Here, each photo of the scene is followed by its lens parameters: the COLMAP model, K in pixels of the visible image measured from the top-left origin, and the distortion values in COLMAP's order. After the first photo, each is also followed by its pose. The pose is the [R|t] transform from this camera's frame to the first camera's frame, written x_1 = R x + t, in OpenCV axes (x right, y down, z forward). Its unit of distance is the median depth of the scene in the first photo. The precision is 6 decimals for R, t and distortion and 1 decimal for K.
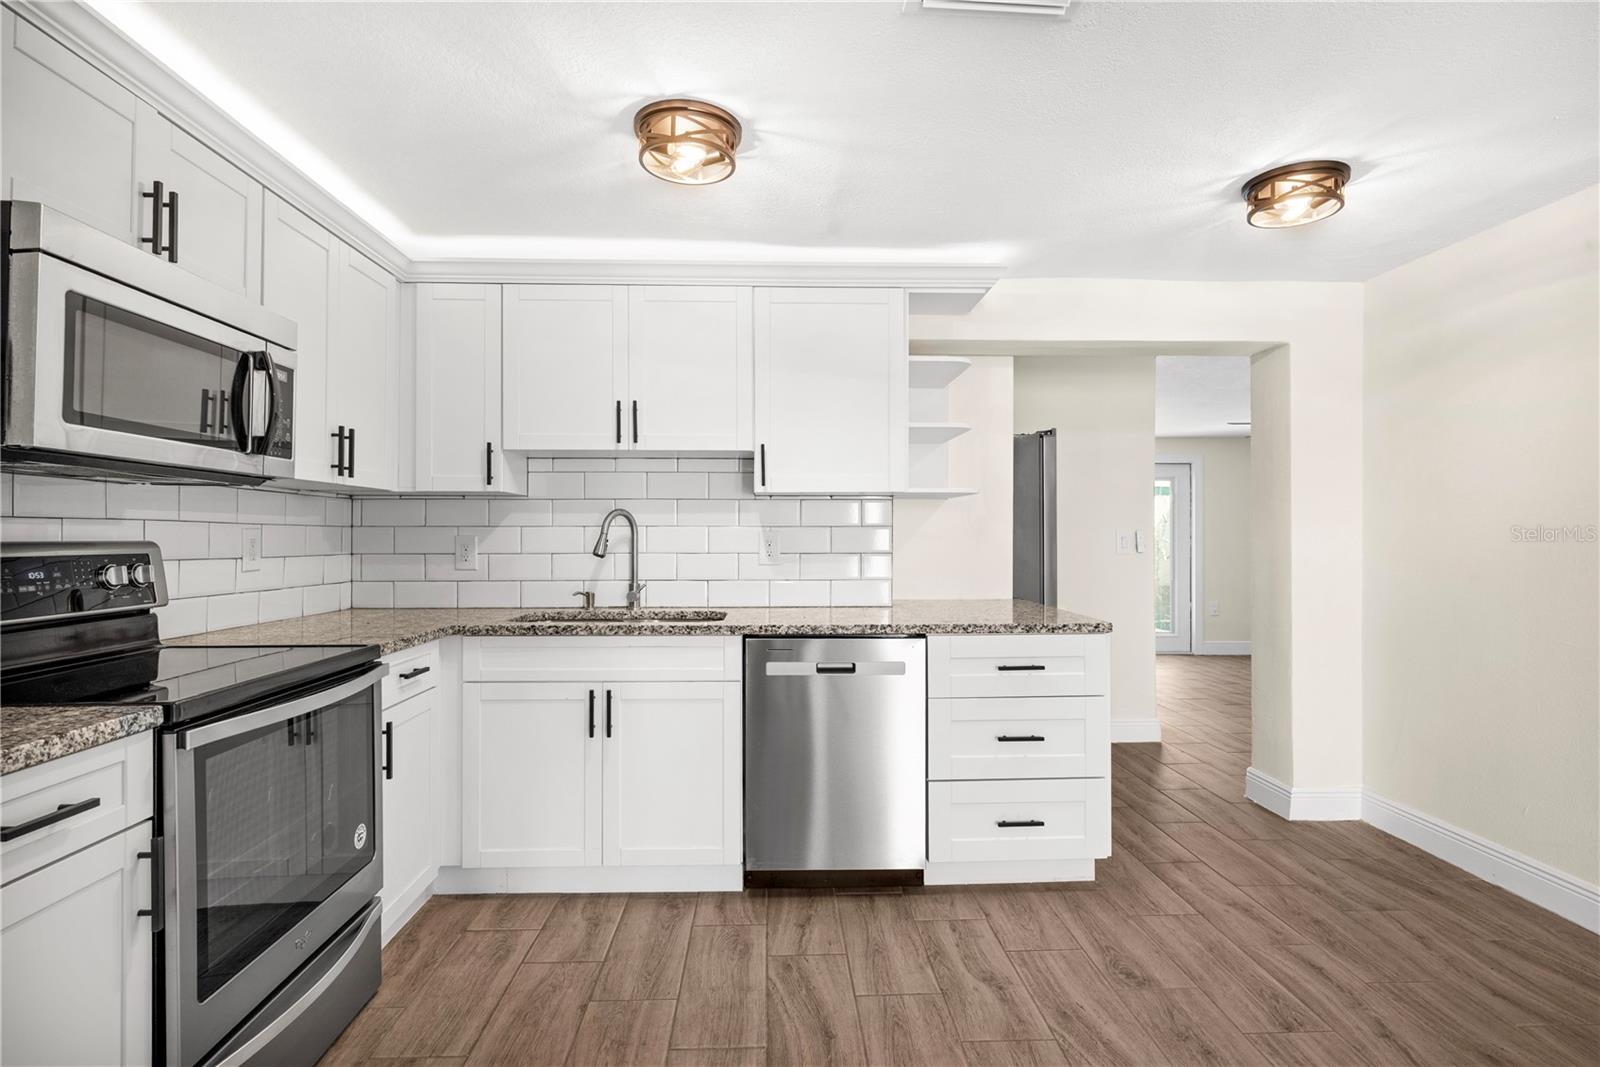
lens RADIAL K [[808.7, 0, 800.0], [0, 808.7, 533.5], [0, 0, 1]] dist [-0.000585, -0.000894]
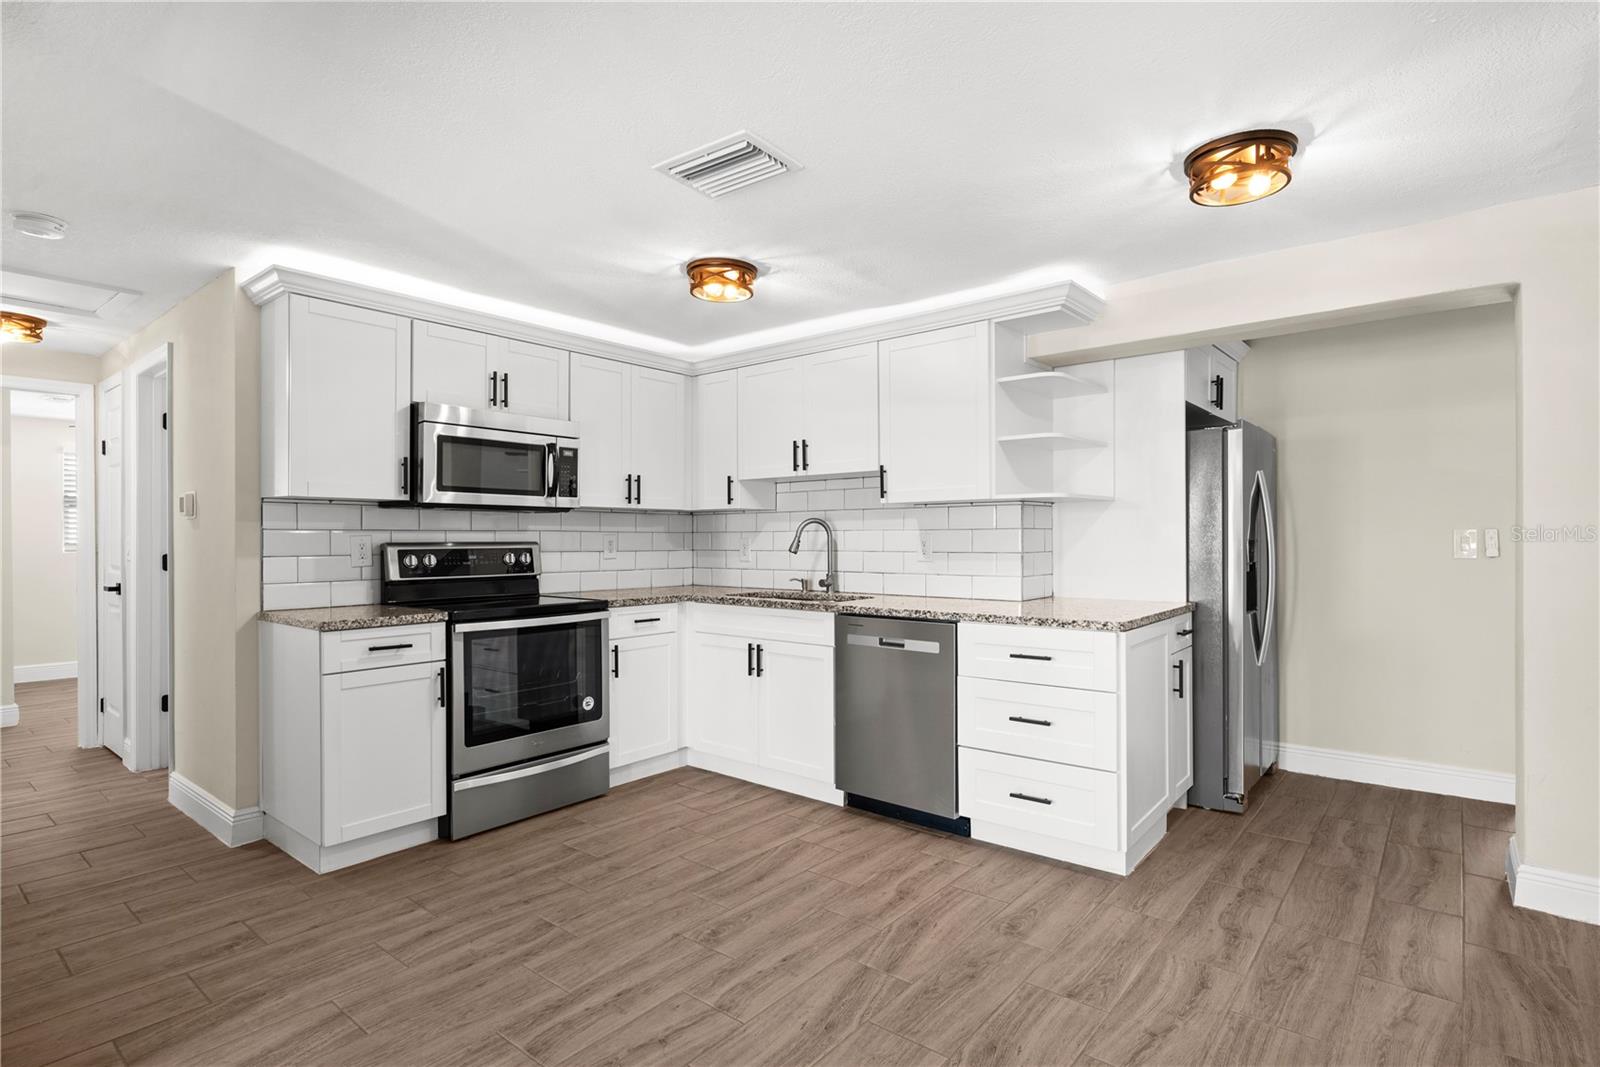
lens RADIAL K [[800.7, 0, 800.5], [0, 800.7, 537.9], [0, 0, 1]] dist [-0.000705, -0.000141]
pose [[0.746551, -0.003189, -0.665321, 0.795416], [0.005650, 0.999983, 0.001546, 0.000644], [0.665304, -0.004913, 0.746556, -0.022482]]
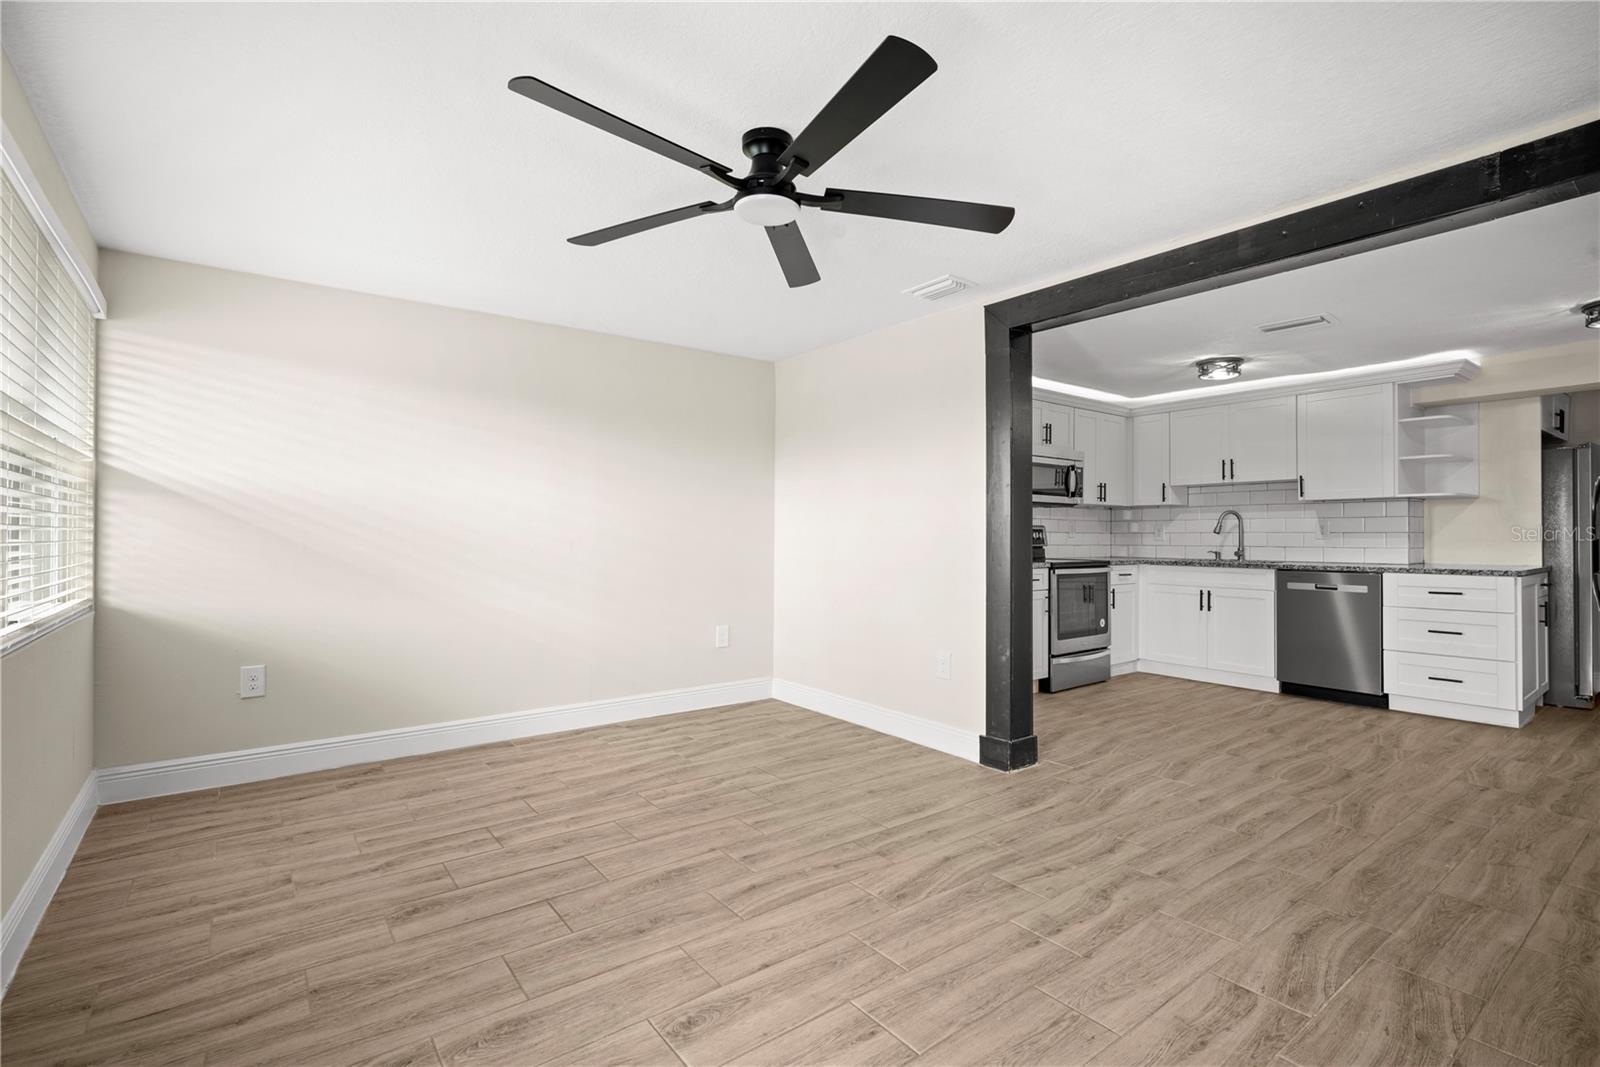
lens RADIAL K [[734.2, 0, 806.0], [0, 734.2, 529.8], [0, 0, 1]] dist [0.000428, 0.000404]
pose [[0.576764, -0.005622, -0.816892, 0.820638], [-0.000582, 0.999973, -0.007292, 0.039257], [0.816911, 0.004682, 0.576745, -1.151834]]
